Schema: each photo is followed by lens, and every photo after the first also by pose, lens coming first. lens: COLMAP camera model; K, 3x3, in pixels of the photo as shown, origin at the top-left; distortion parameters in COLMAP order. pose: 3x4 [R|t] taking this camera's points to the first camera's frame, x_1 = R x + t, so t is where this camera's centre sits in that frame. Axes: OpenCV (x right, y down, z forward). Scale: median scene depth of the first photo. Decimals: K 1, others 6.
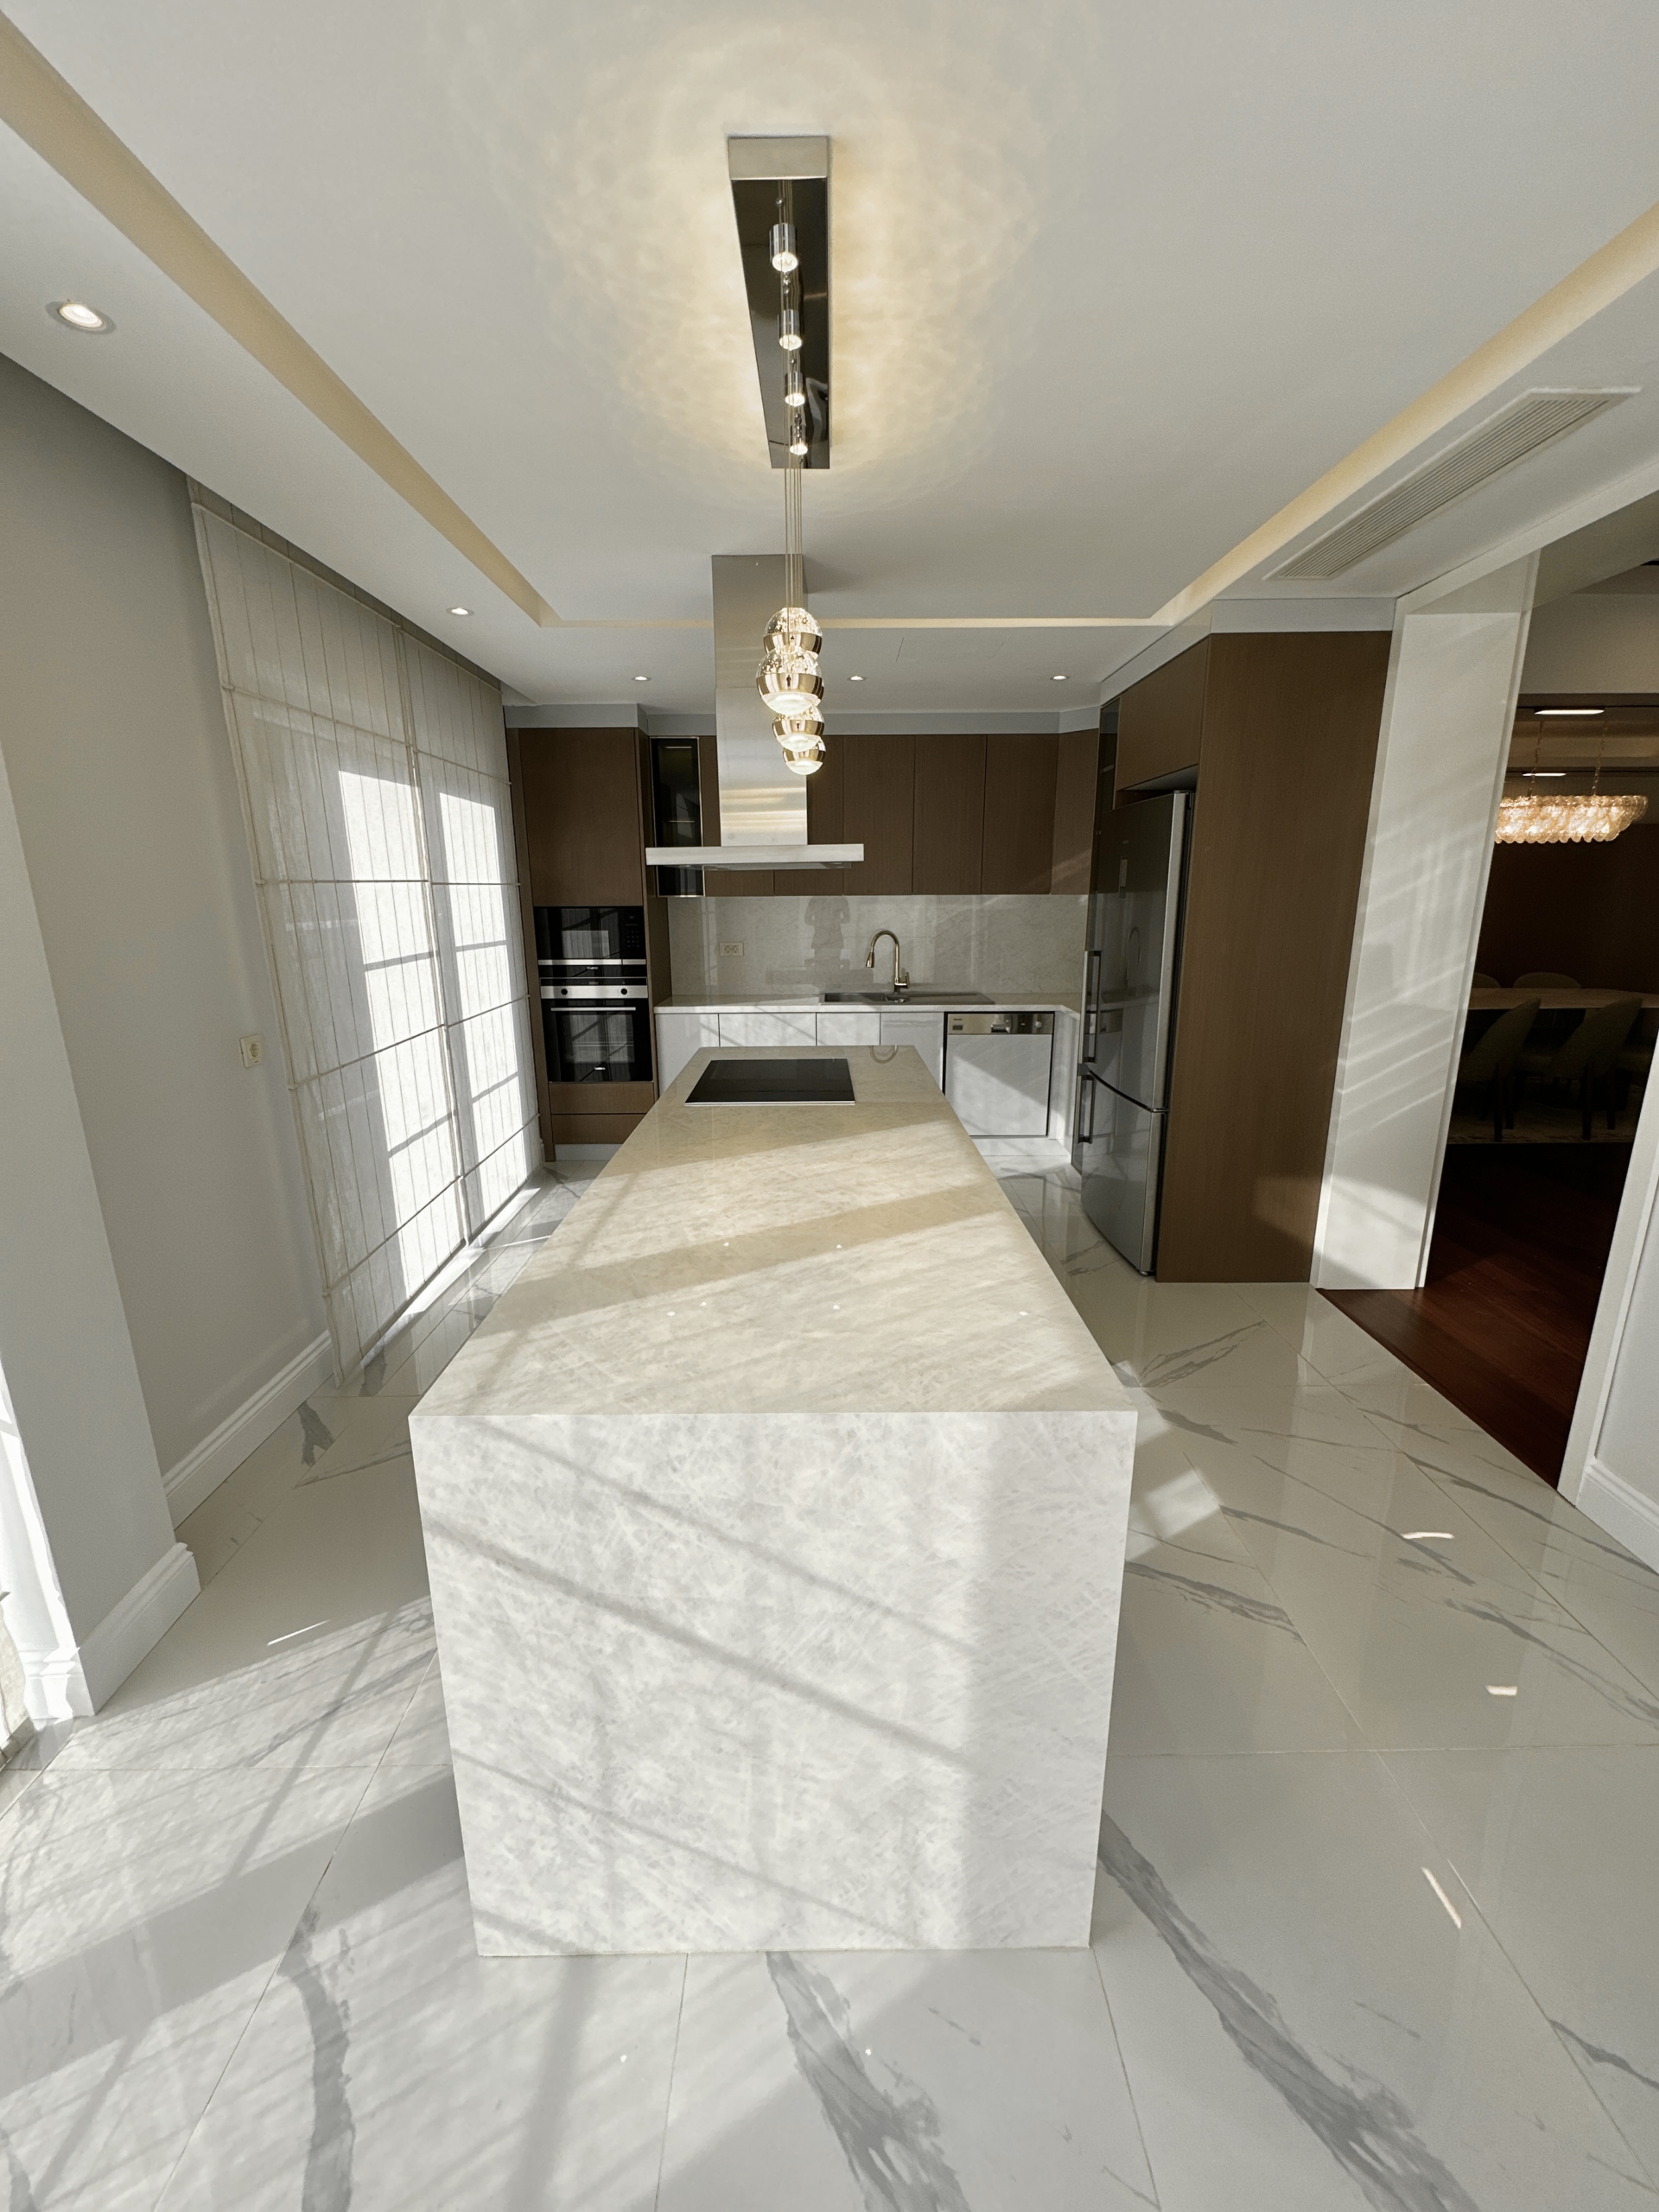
lens RADIAL K [[877.5, 0, 826.8], [0, 877.5, 1110.3], [0, 0, 1]] dist [-0.009983, -0.000738]
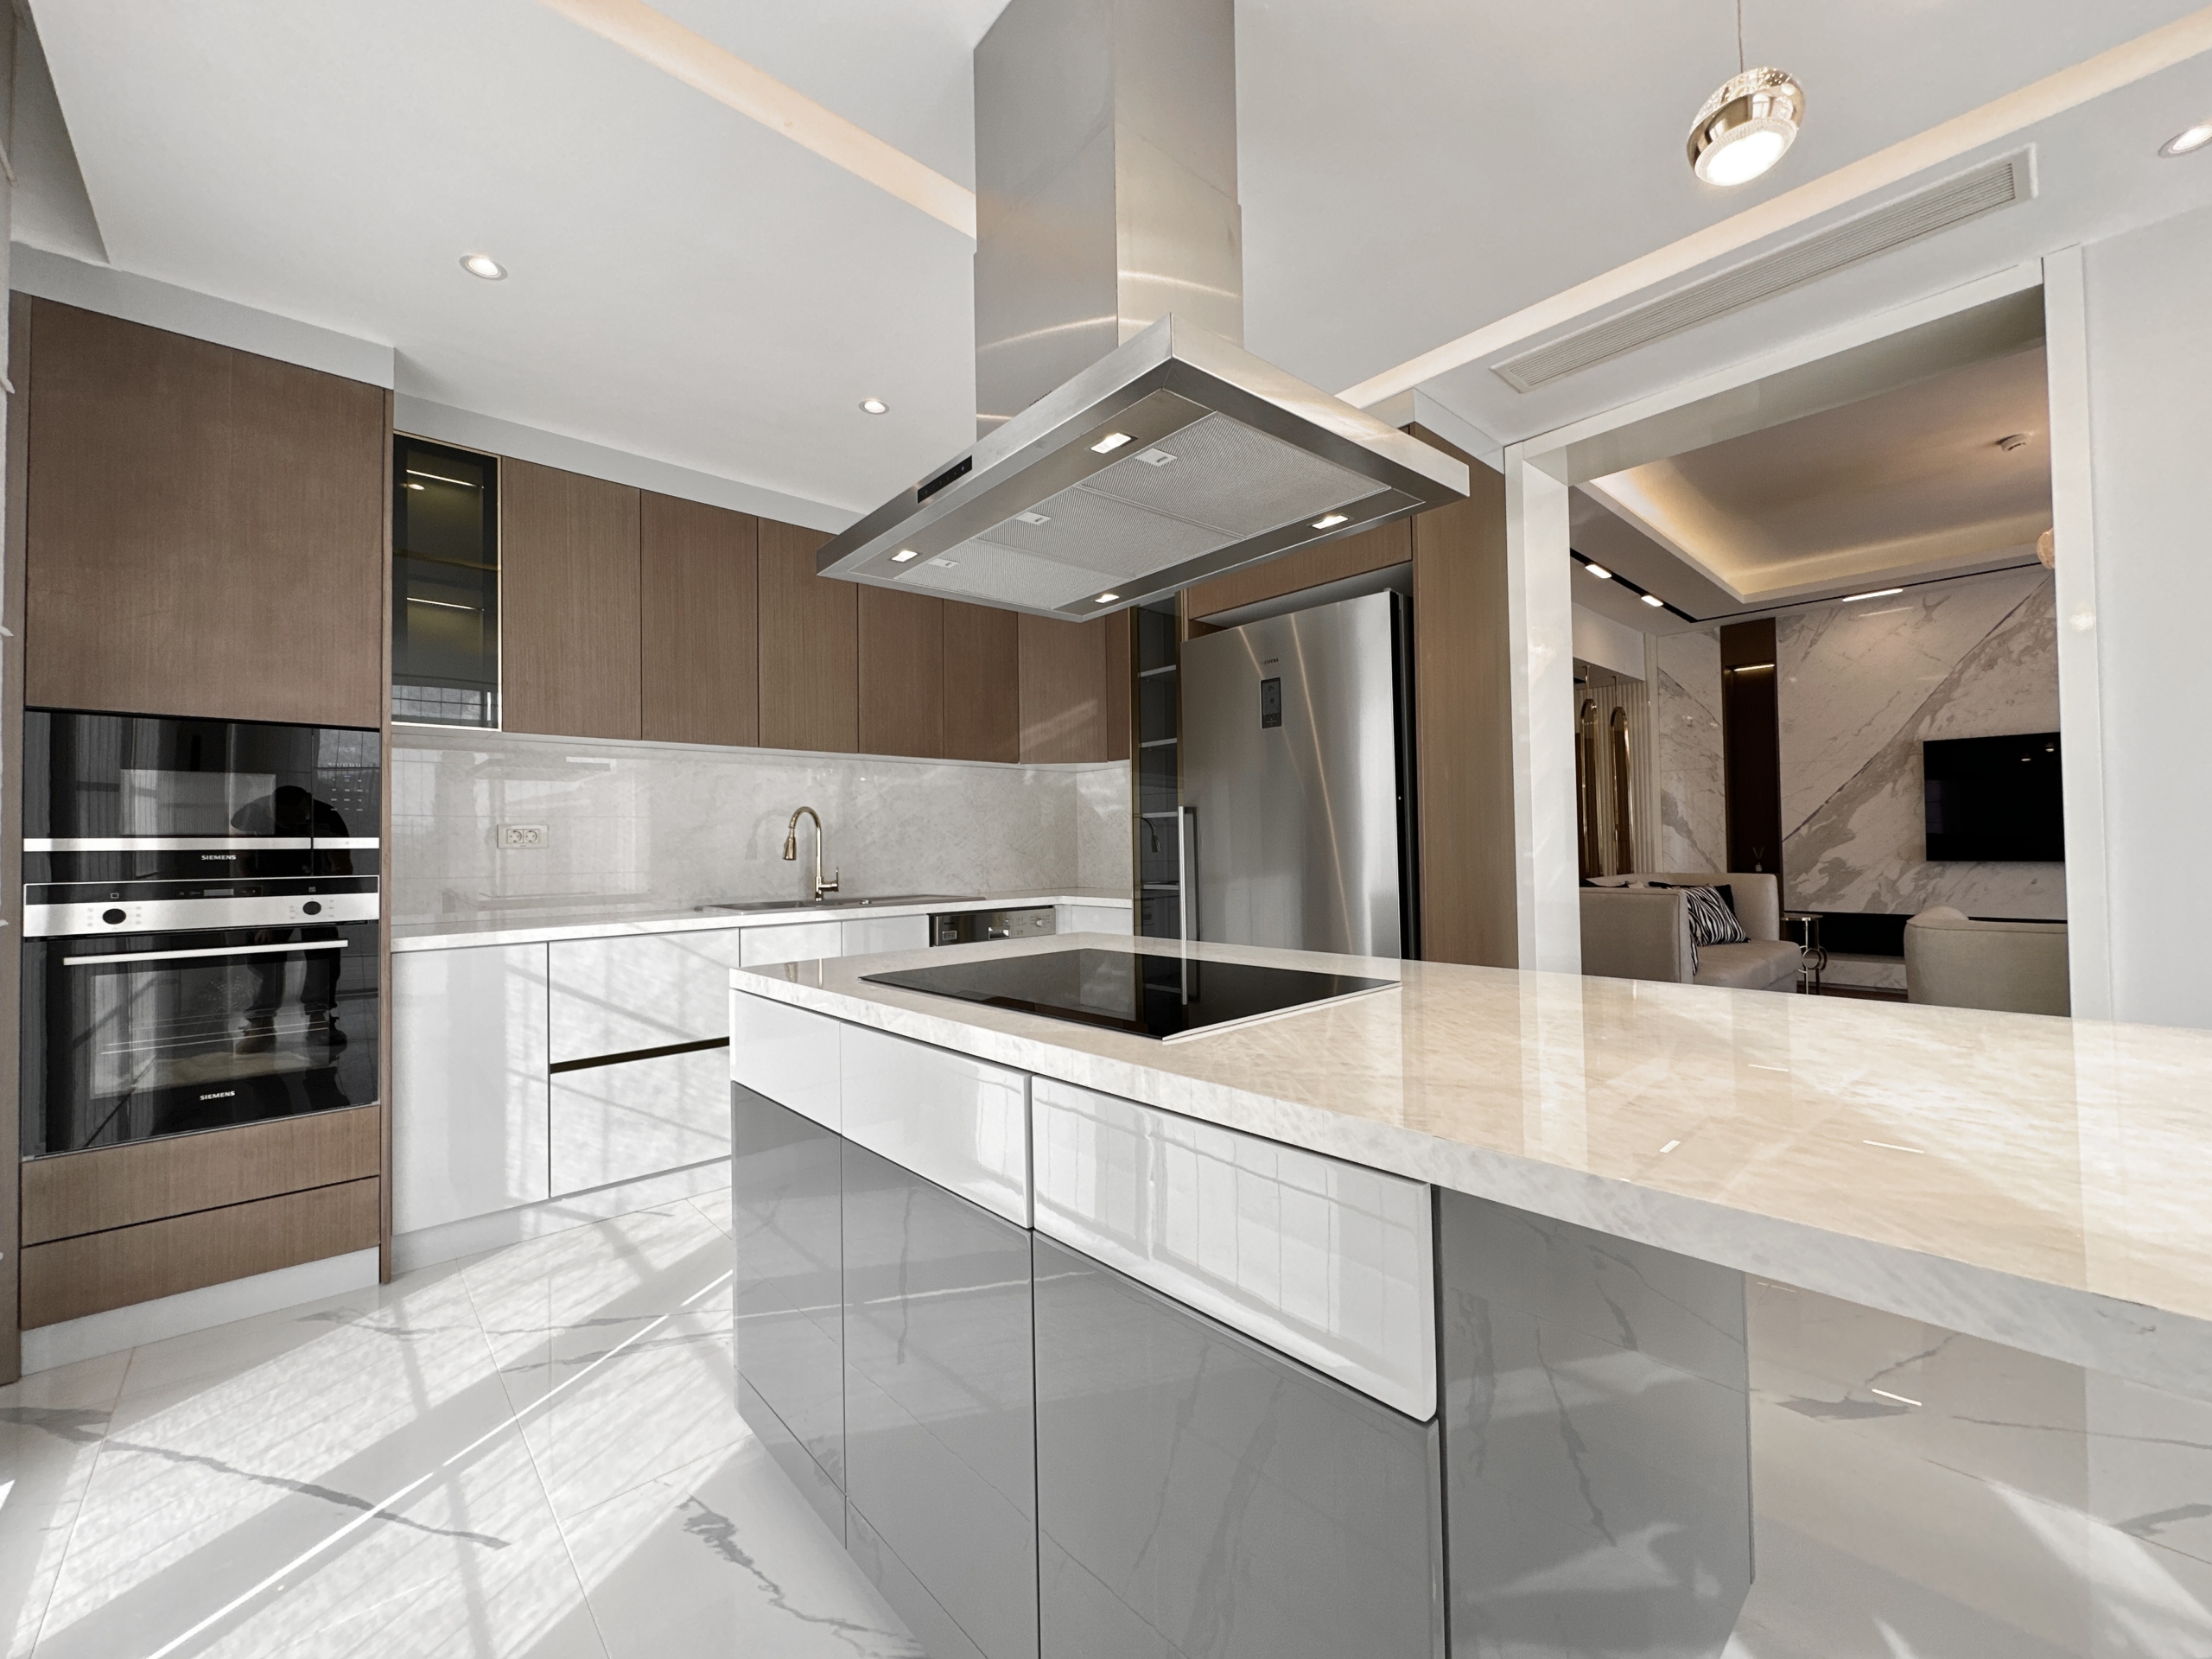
lens RADIAL K [[877.5, 0, 1112.4], [0, 877.5, 824.2], [0, 0, 1]] dist [-0.009983, -0.000738]
pose [[0.742339, 0.011698, 0.669922, -0.223665], [0.172847, 0.962662, -0.208342, -0.012357], [-0.647346, 0.270454, 0.712600, 0.399169]]
